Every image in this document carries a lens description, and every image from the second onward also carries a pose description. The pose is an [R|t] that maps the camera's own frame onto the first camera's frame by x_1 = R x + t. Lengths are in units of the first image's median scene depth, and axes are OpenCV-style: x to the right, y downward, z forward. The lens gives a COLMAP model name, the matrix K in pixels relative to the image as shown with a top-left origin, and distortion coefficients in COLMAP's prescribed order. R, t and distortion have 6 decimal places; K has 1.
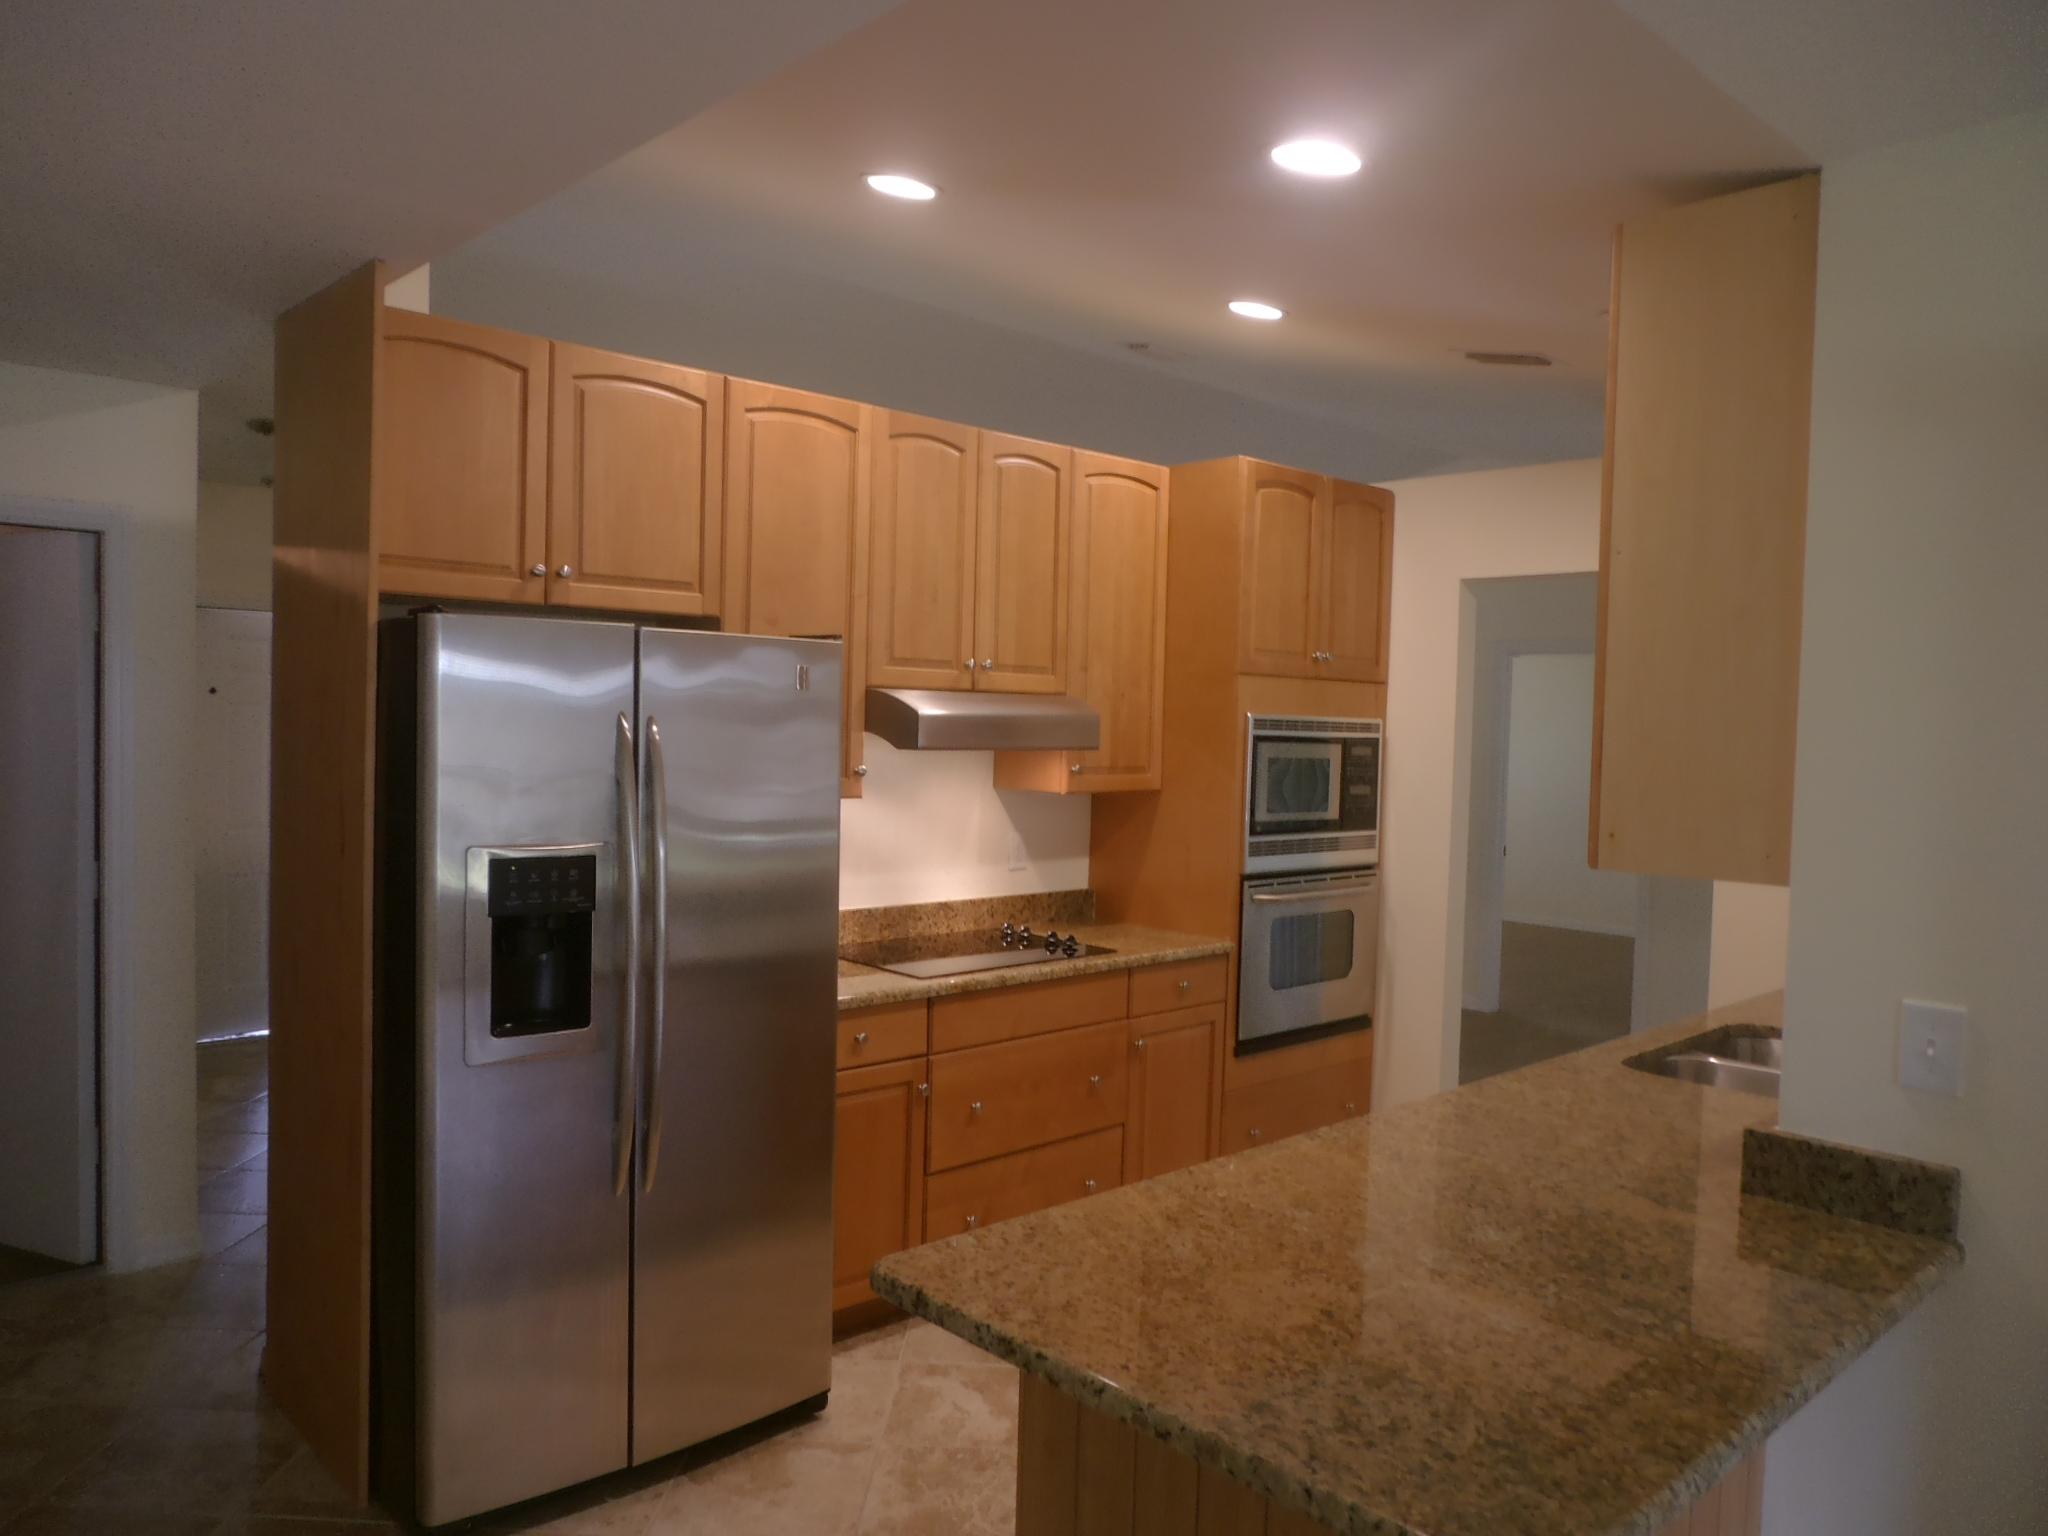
lens RADIAL K [[1435.8, 0, 1024.0], [0, 1435.8, 768.0], [0, 0, 1]] dist [-0.005984, -0.001113]
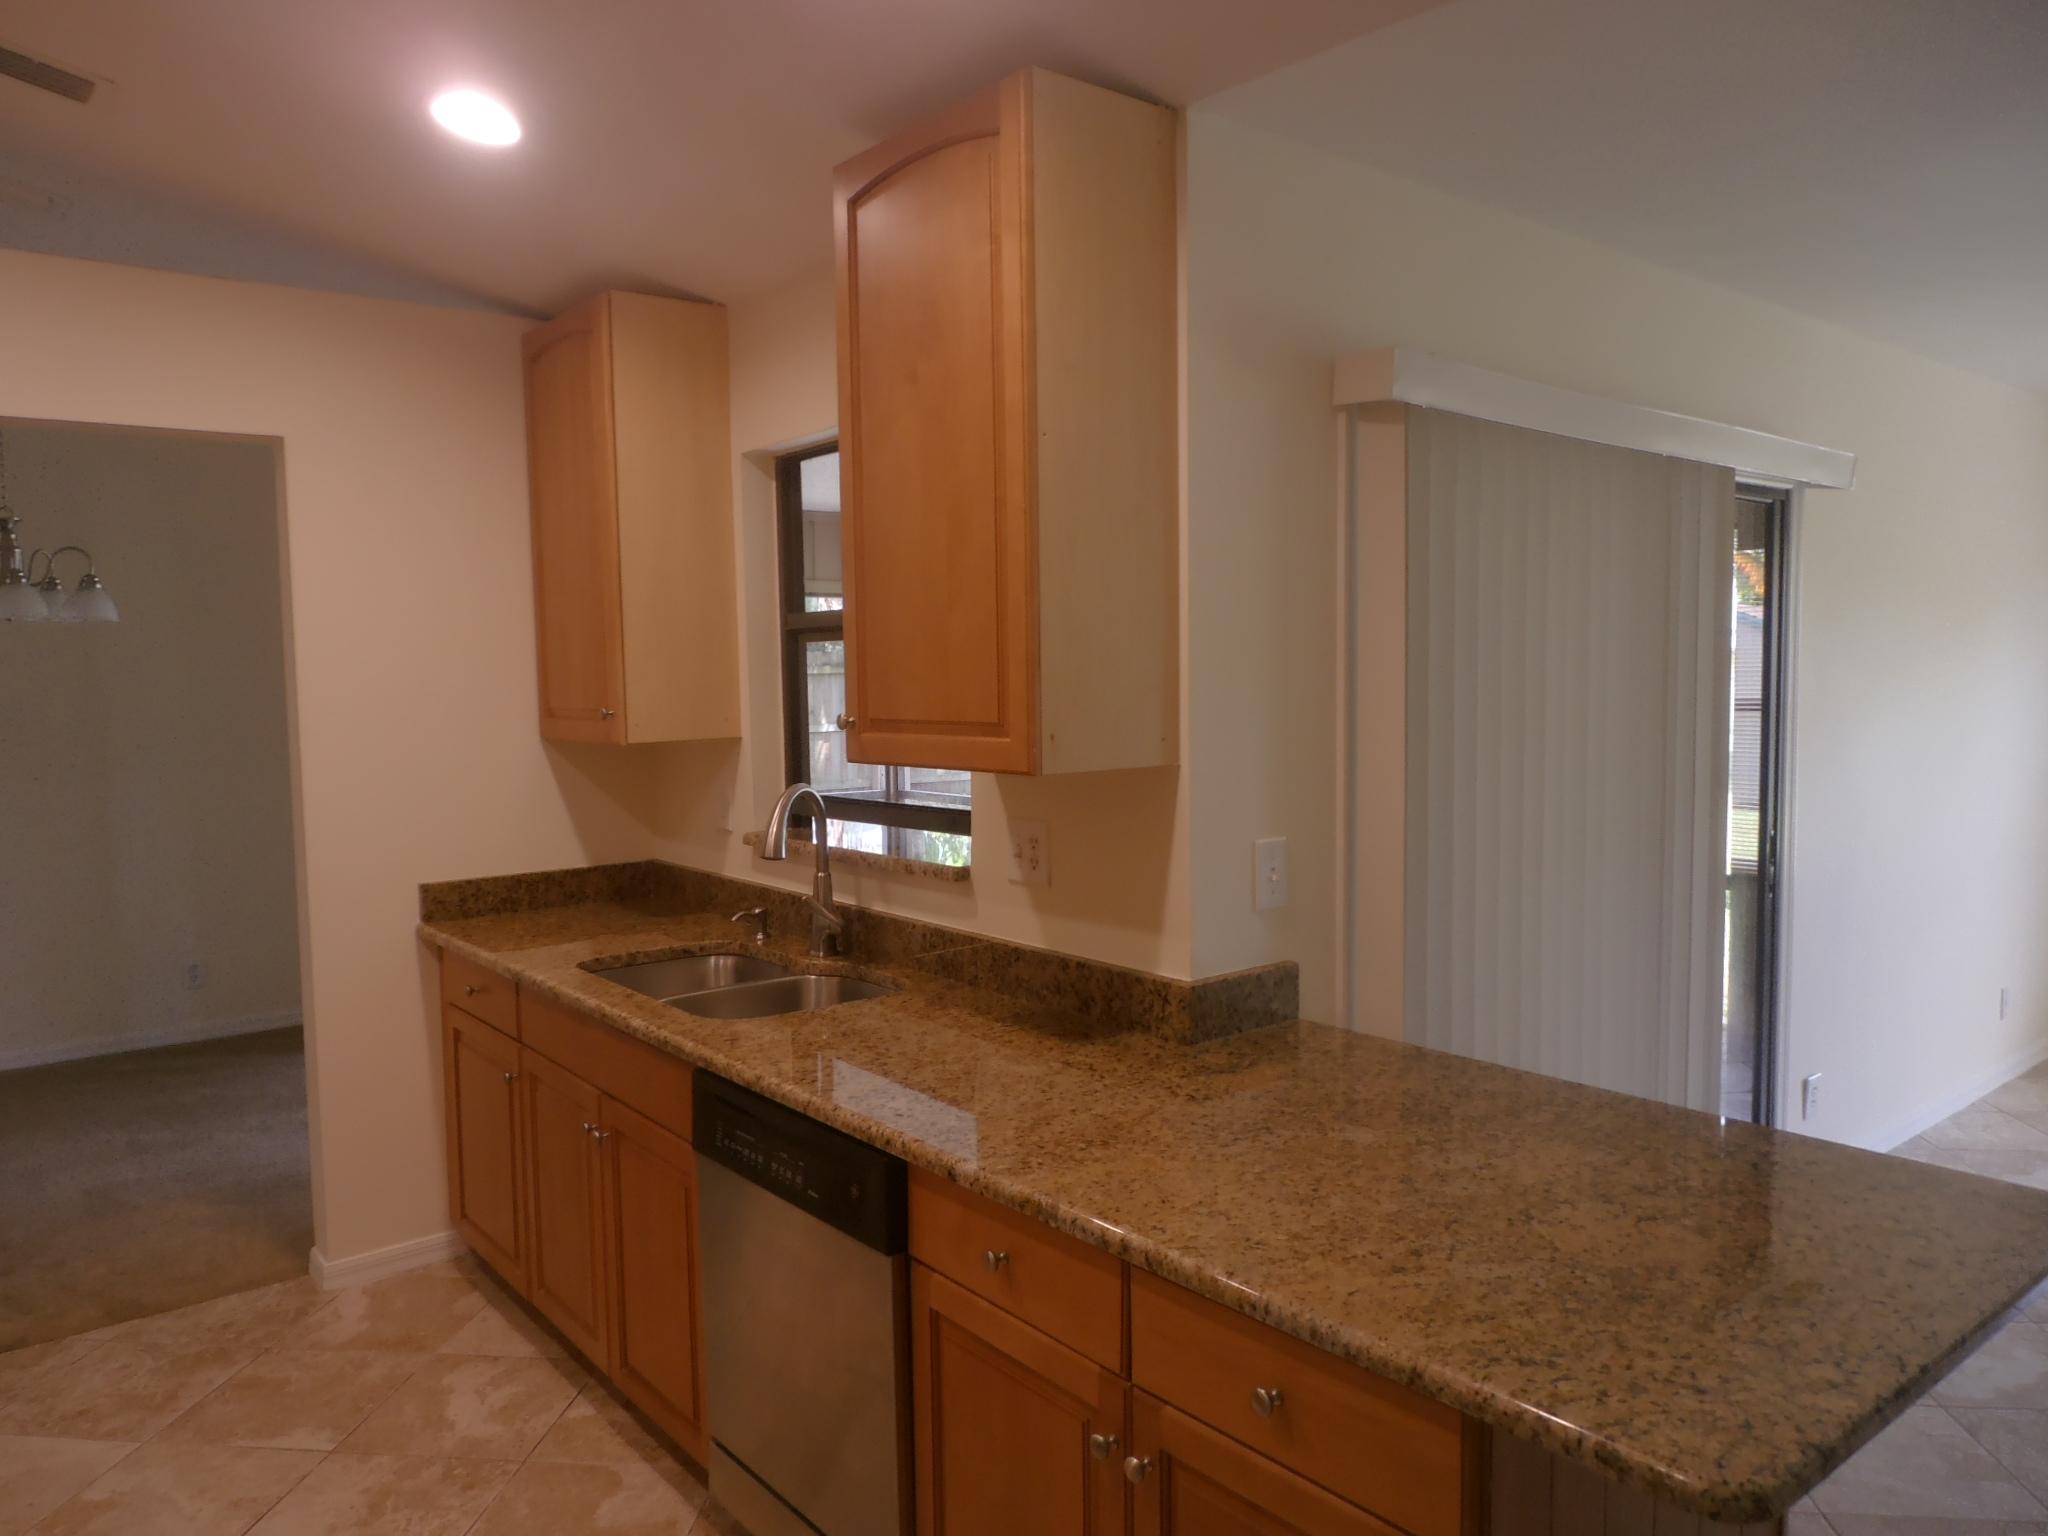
lens RADIAL K [[1435.8, 0, 1024.0], [0, 1435.8, 768.0], [0, 0, 1]] dist [-0.005984, -0.001113]
pose [[0.070038, -0.097645, 0.992754, -0.636621], [0.047166, 0.994409, 0.094480, -0.027697], [-0.996429, 0.040207, 0.074252, 1.137551]]
